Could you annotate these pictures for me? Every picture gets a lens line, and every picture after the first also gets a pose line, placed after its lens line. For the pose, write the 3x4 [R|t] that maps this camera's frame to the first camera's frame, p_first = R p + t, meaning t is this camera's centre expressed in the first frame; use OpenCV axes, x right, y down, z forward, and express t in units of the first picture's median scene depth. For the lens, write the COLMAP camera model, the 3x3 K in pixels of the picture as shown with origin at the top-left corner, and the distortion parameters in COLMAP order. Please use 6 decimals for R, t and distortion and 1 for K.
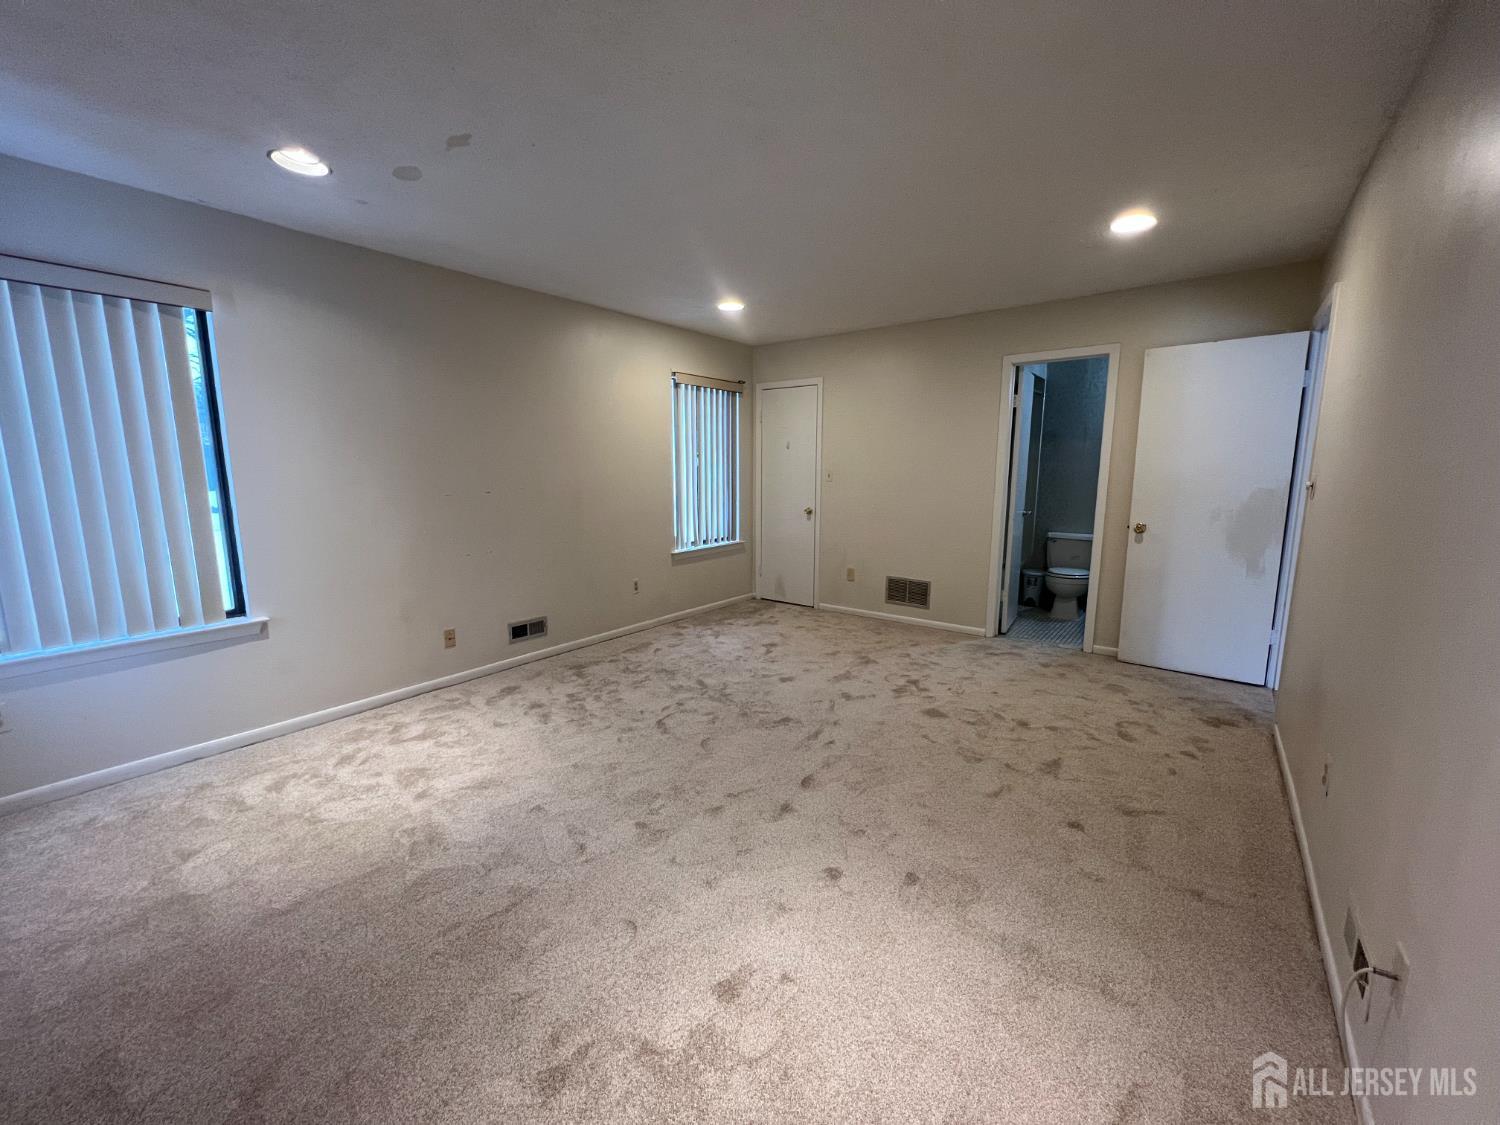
lens RADIAL K [[599.5, 0, 749.7], [0, 599.5, 556.8], [0, 0, 1]] dist [-0.002786, -0.000096]
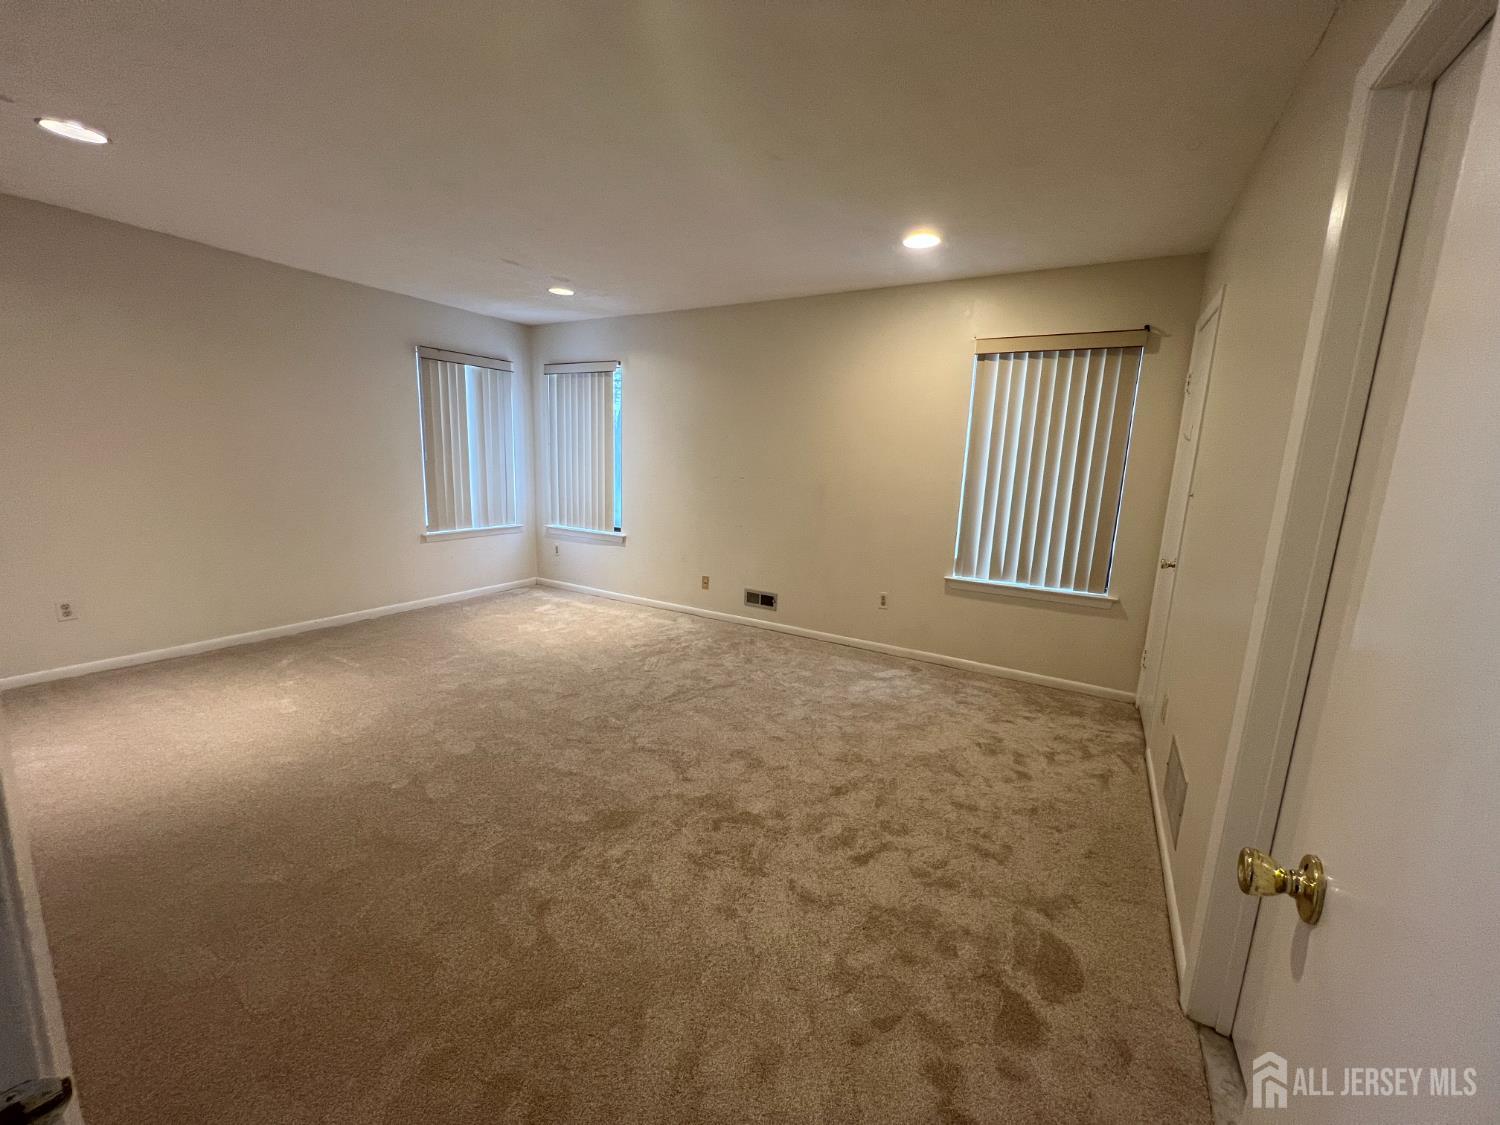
lens RADIAL K [[599.5, 0, 751.3], [0, 599.5, 565.2], [0, 0, 1]] dist [-0.002786, -0.000096]
pose [[0.127100, 0.185579, -0.974375, 0.719804], [-0.186810, 0.969241, 0.160233, -0.120749], [0.974140, 0.161657, 0.157858, 0.764879]]
